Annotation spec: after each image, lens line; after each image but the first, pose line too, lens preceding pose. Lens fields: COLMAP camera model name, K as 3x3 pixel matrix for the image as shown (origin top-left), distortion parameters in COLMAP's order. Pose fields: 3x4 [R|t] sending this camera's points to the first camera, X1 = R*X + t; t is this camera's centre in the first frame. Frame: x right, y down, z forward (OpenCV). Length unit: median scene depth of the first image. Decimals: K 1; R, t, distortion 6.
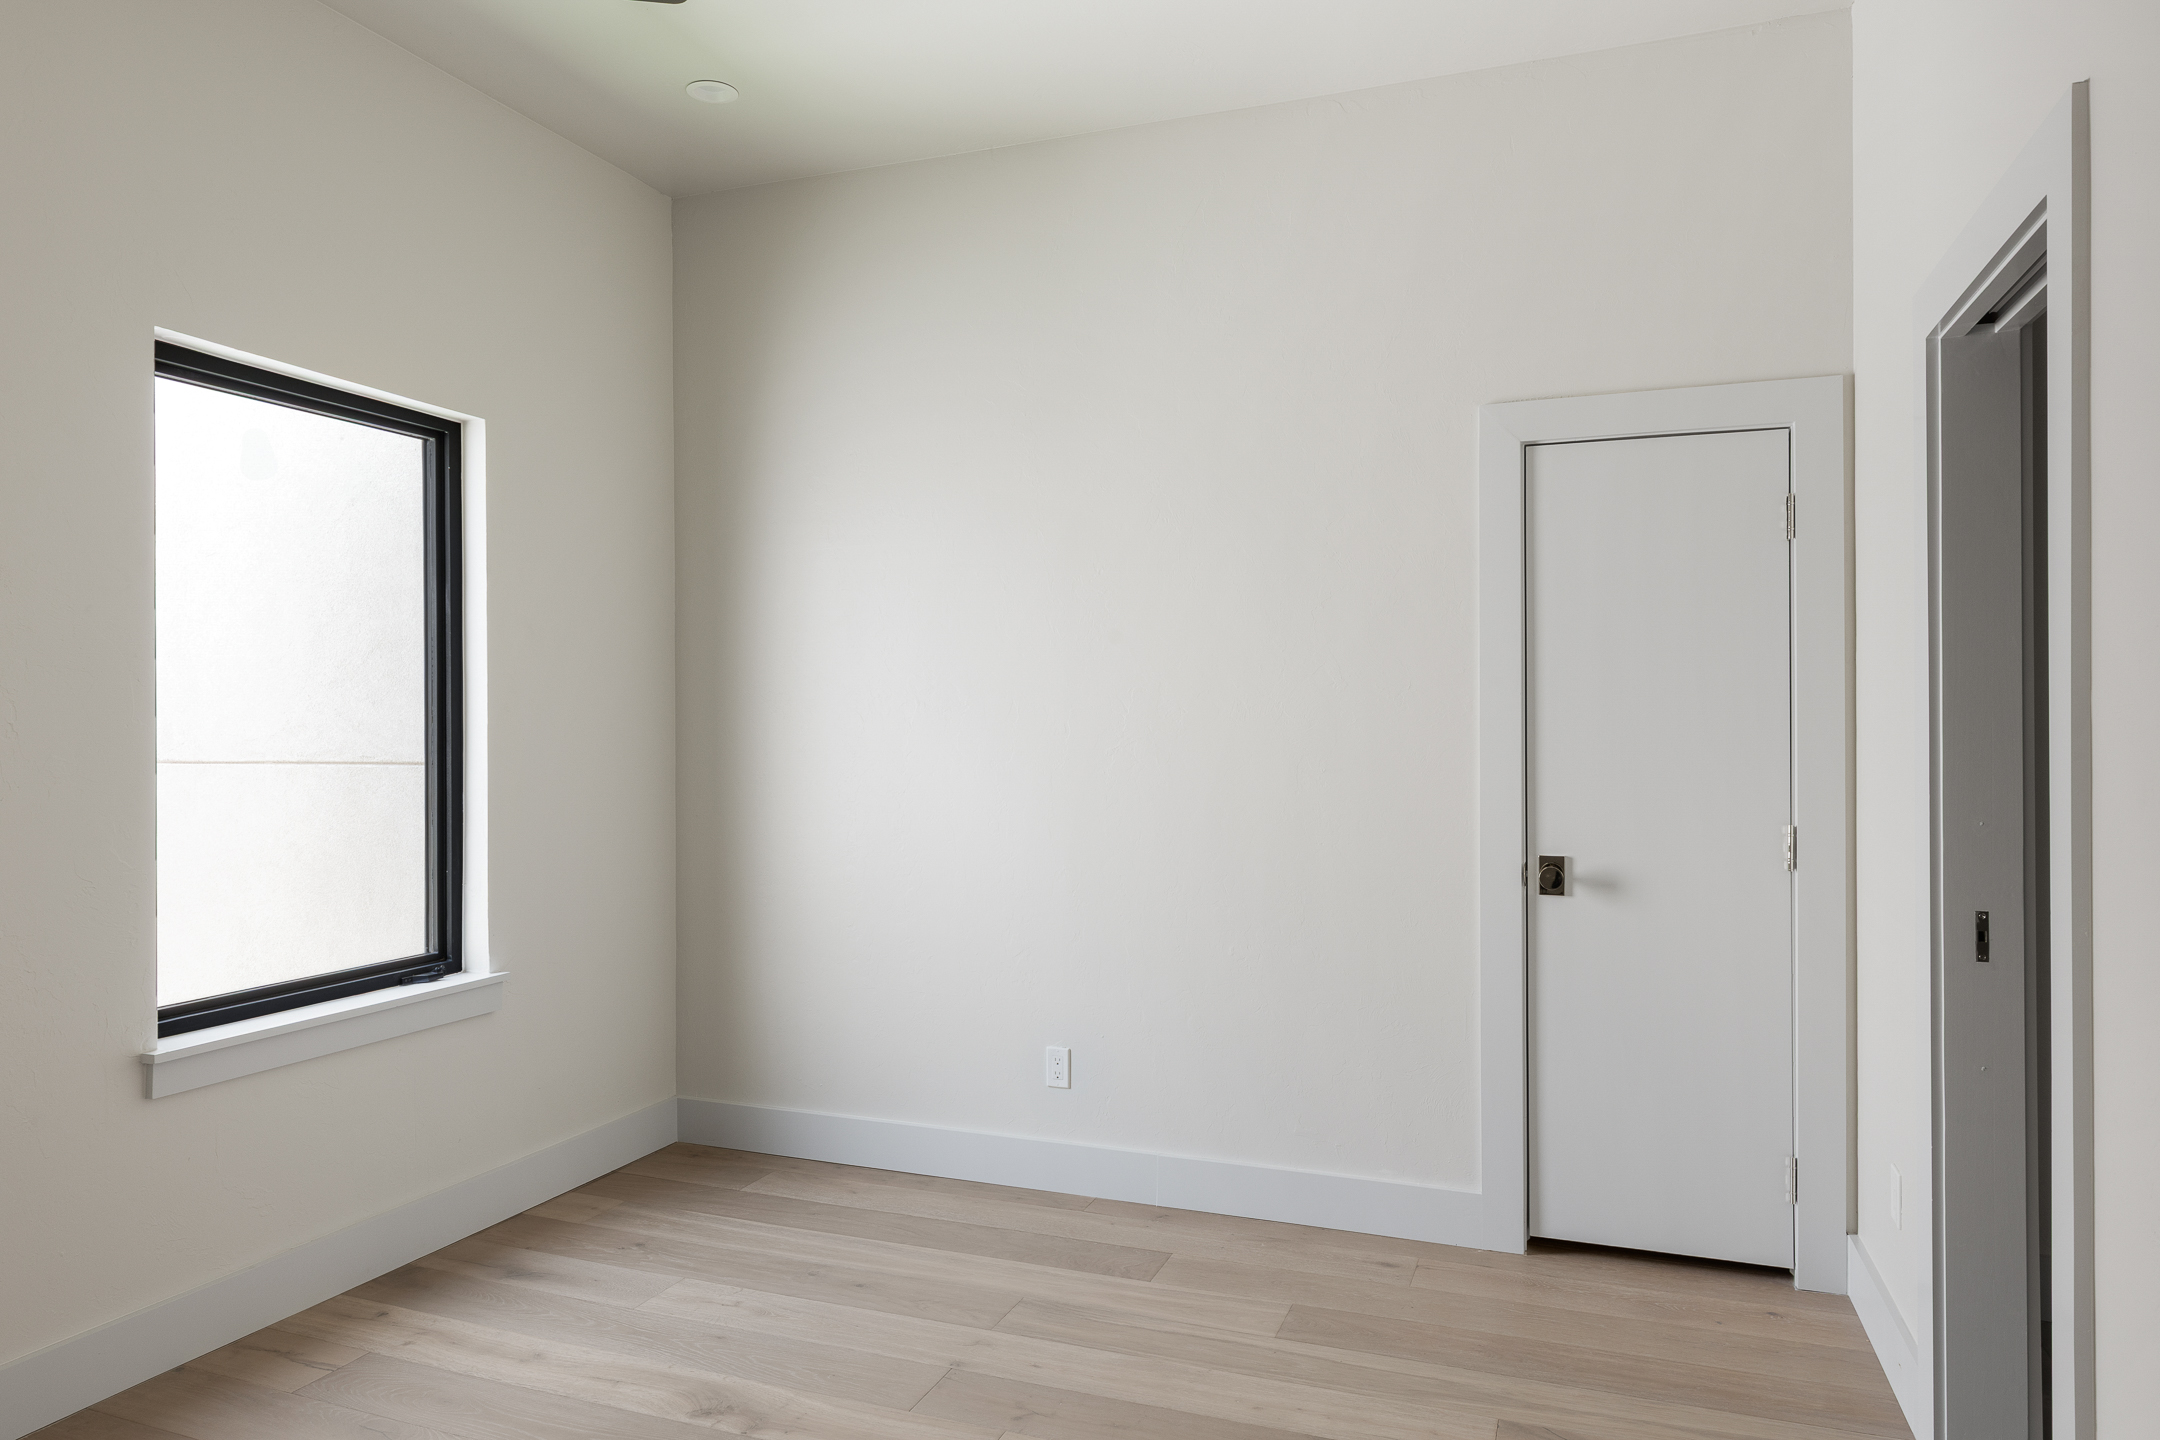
lens RADIAL K [[1380.0, 0, 1079.2], [0, 1380.0, 715.2], [0, 0, 1]] dist [0.006049, 0.002681]
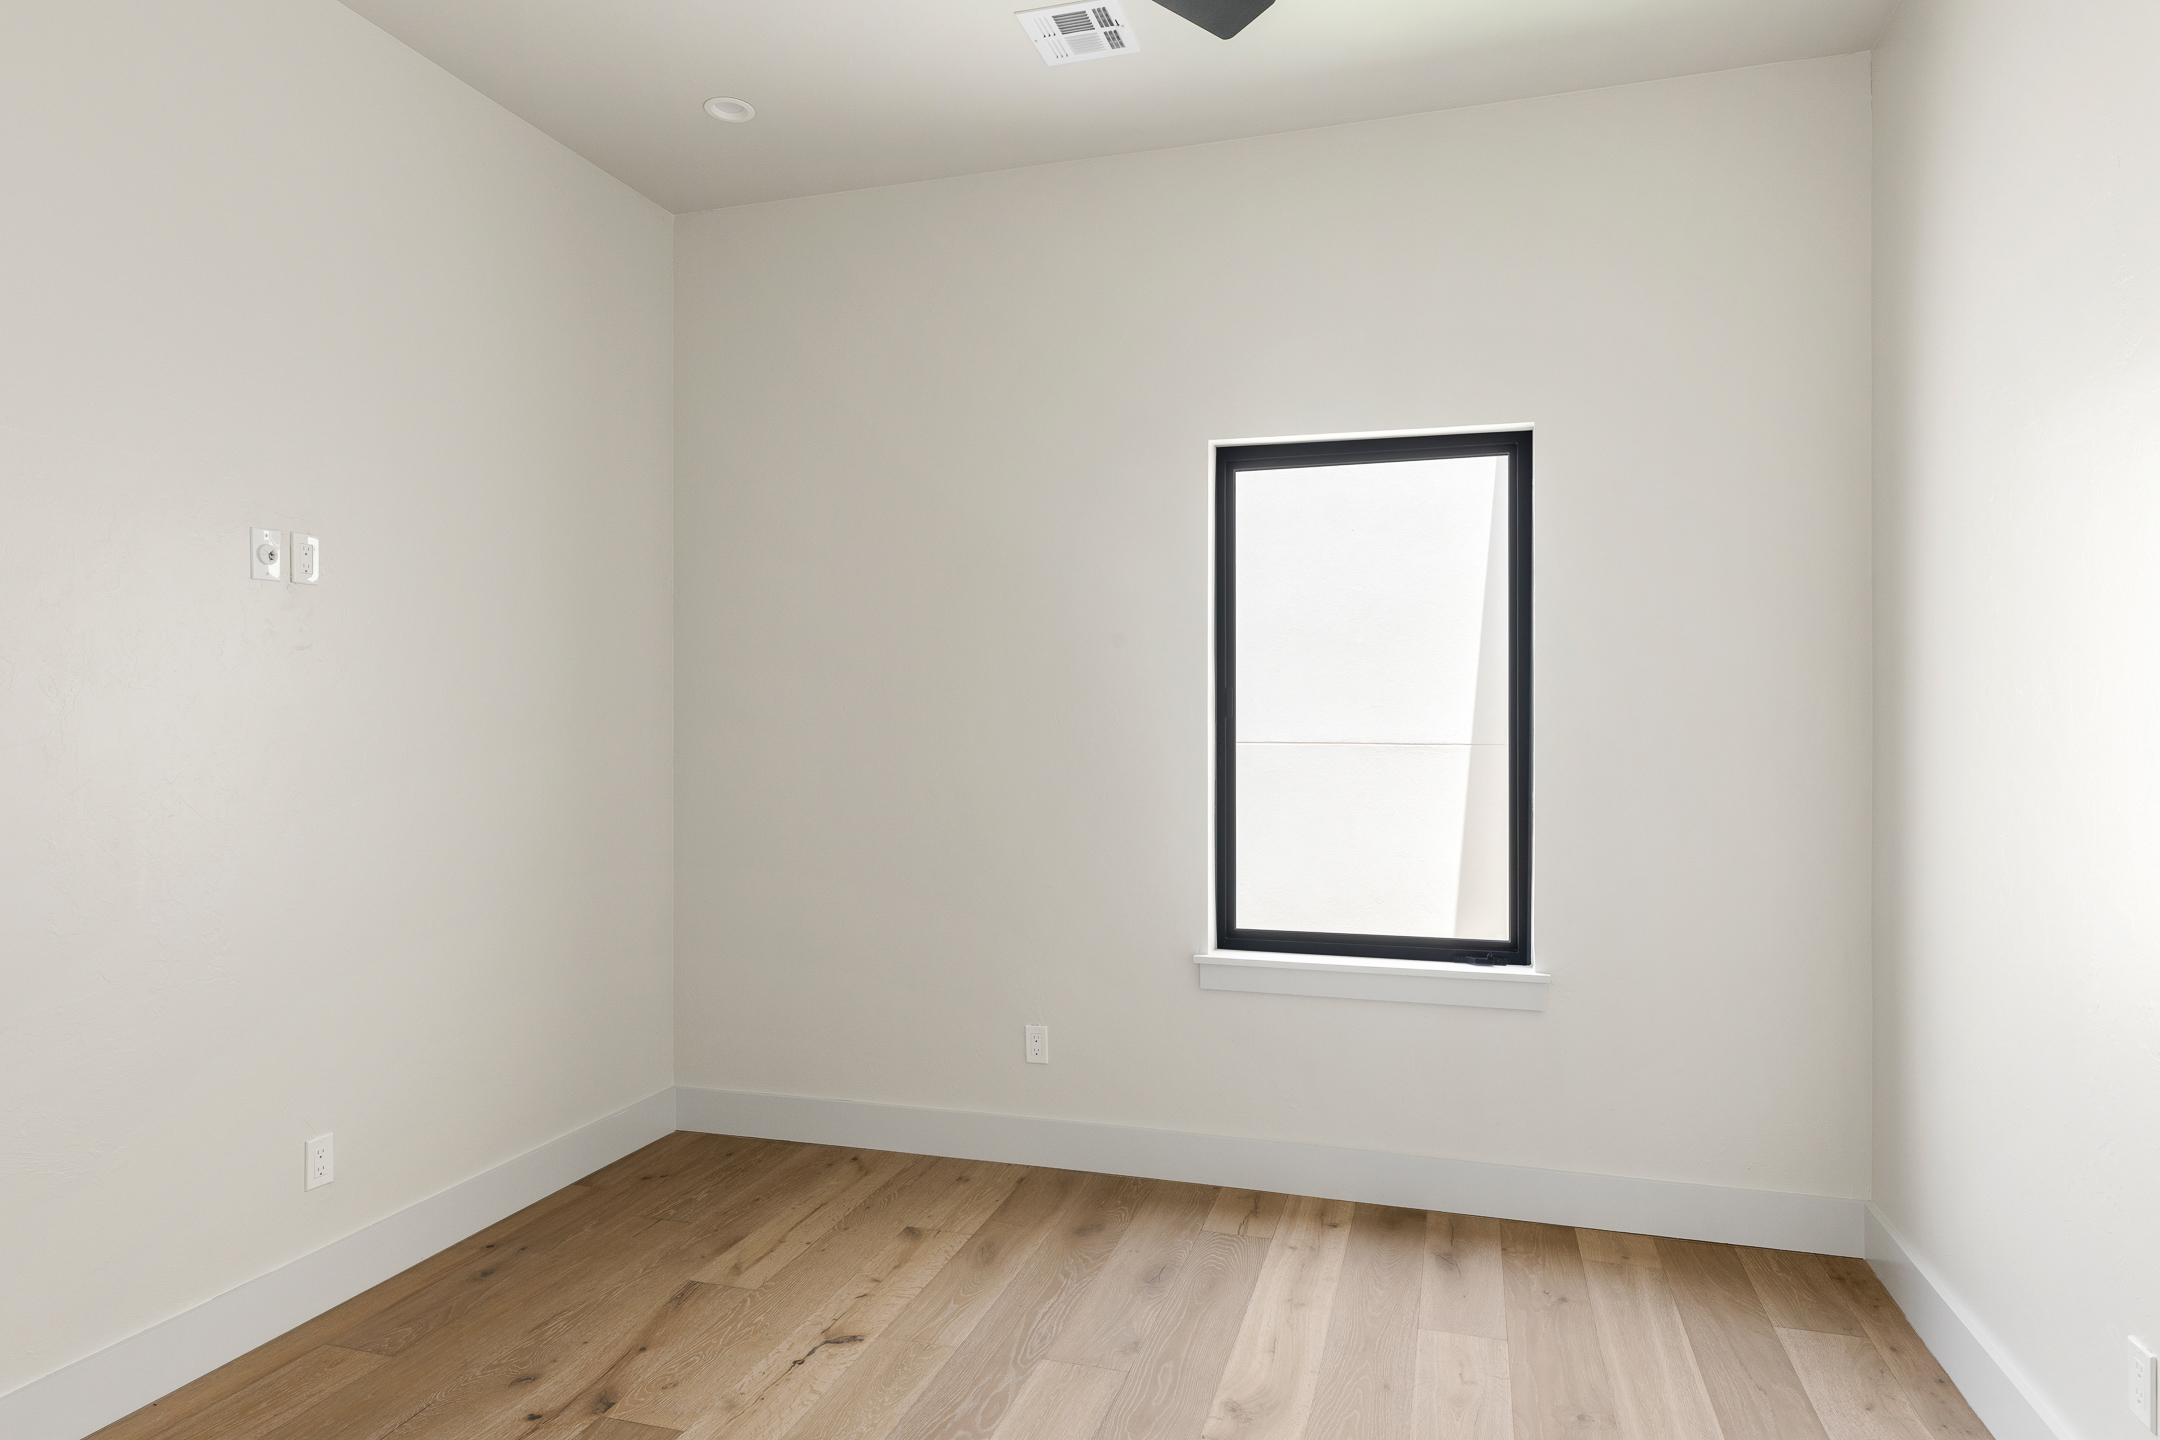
lens RADIAL K [[1250.0, 0, 1079.2], [0, 1250.0, 731.8], [0, 0, 1]] dist [-0.005319, -0.000044]
pose [[0.053996, -0.001570, -0.998540, 0.489988], [0.004251, 0.999990, -0.001343, 0.013230], [0.998532, -0.004172, 0.054002, 0.661130]]
